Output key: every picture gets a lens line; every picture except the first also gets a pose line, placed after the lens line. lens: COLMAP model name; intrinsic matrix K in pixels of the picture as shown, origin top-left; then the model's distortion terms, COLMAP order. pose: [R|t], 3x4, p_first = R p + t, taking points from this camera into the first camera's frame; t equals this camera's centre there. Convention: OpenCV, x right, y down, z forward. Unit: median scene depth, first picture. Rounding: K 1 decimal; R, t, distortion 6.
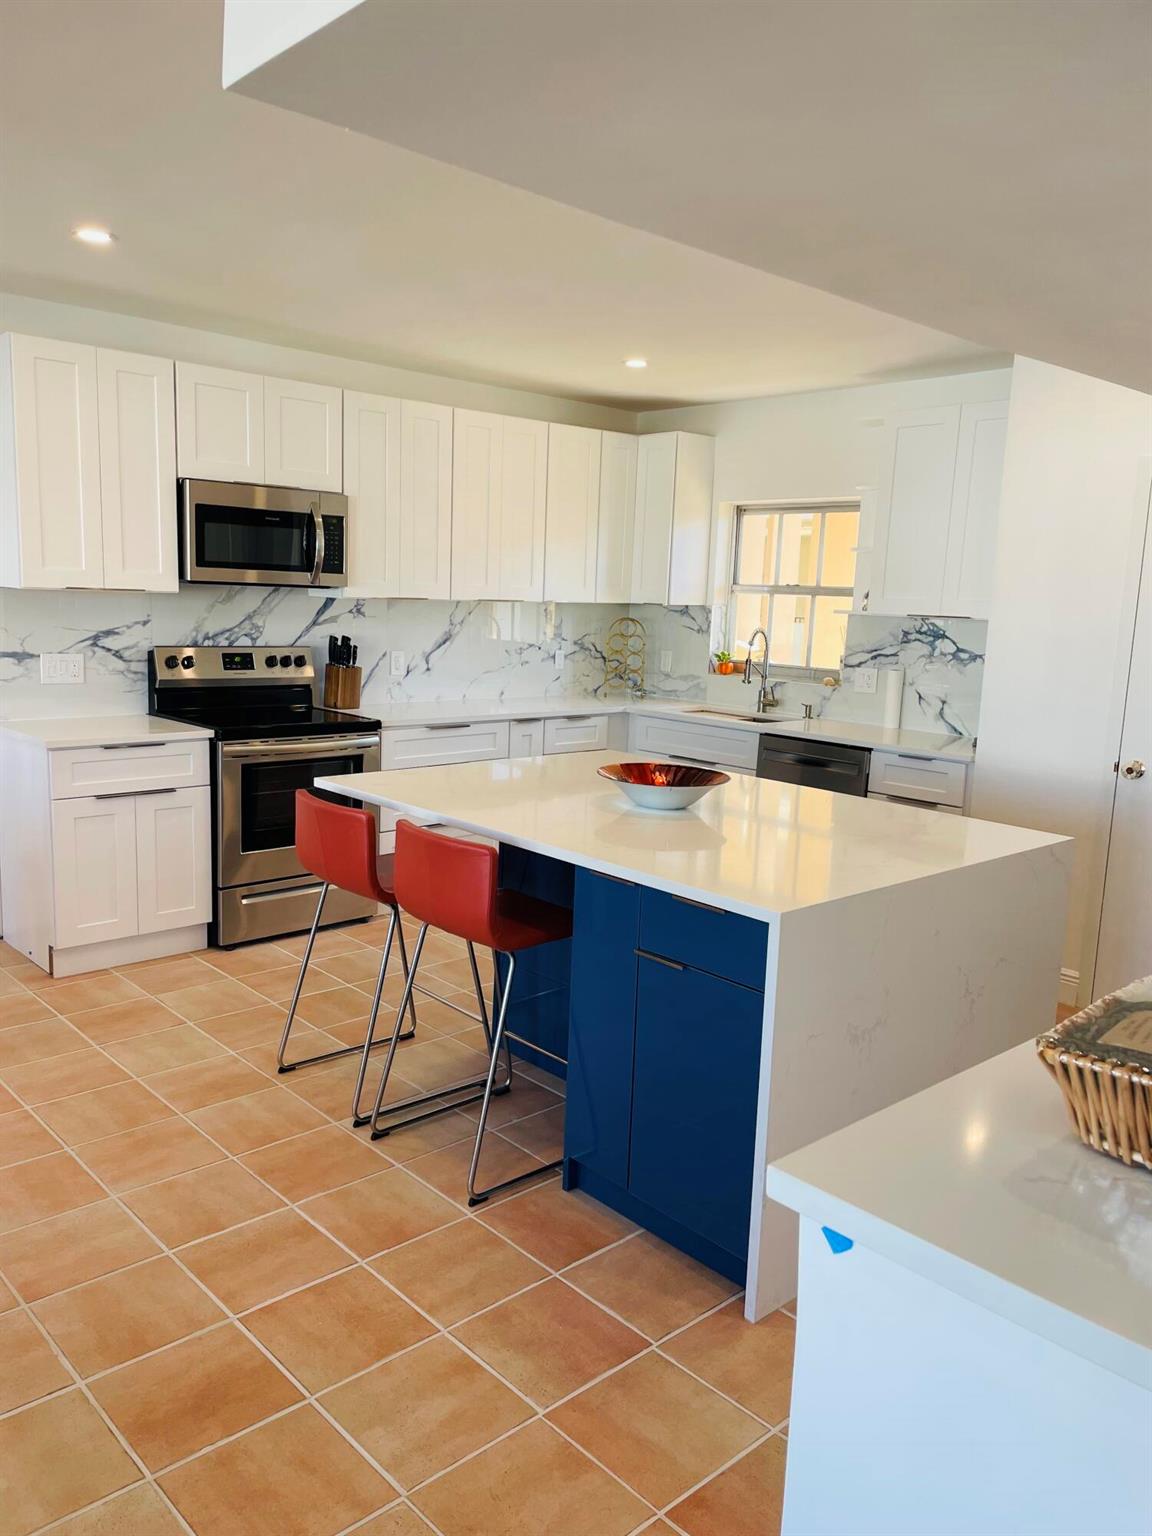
lens RADIAL K [[1163.9, 0, 580.4], [0, 1163.9, 772.5], [0, 0, 1]] dist [0.067234, -0.075582]
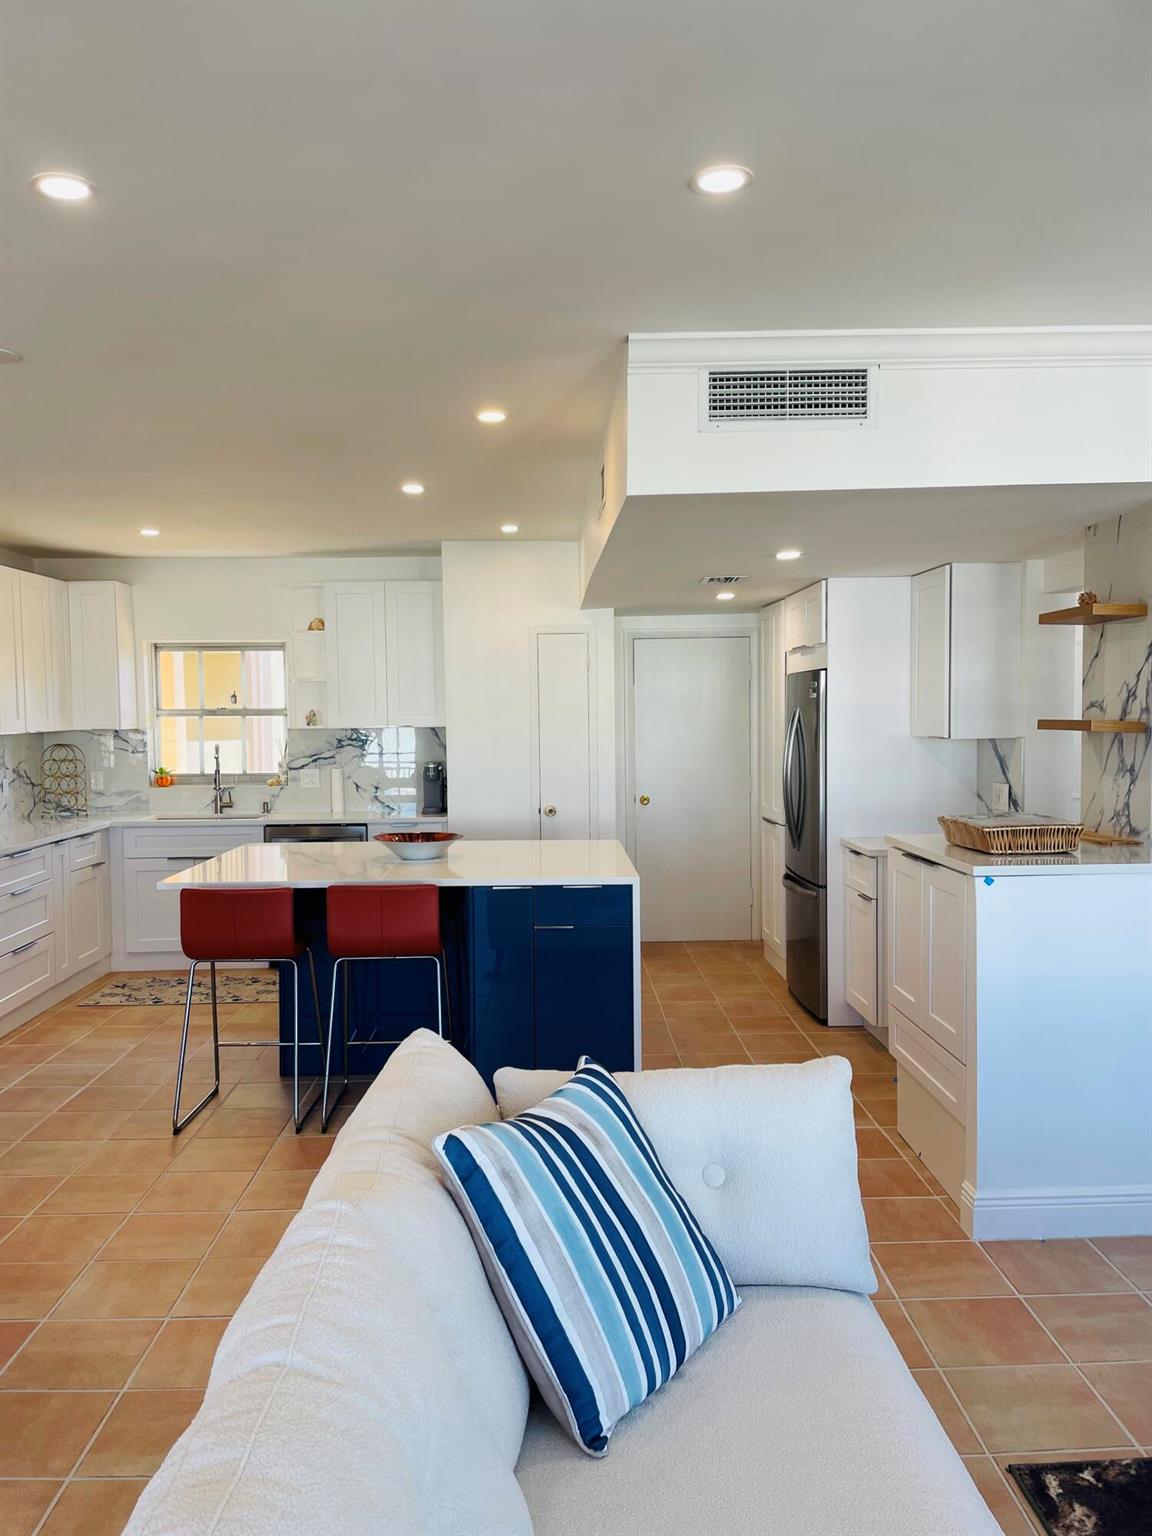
lens RADIAL K [[1163.9, 0, 580.4], [0, 1163.9, 772.5], [0, 0, 1]] dist [0.067234, -0.075582]
pose [[0.647506, -0.082463, 0.757586, -0.527857], [0.153904, 0.987794, -0.024020, -0.007091], [-0.746358, 0.132149, 0.652293, -0.075860]]
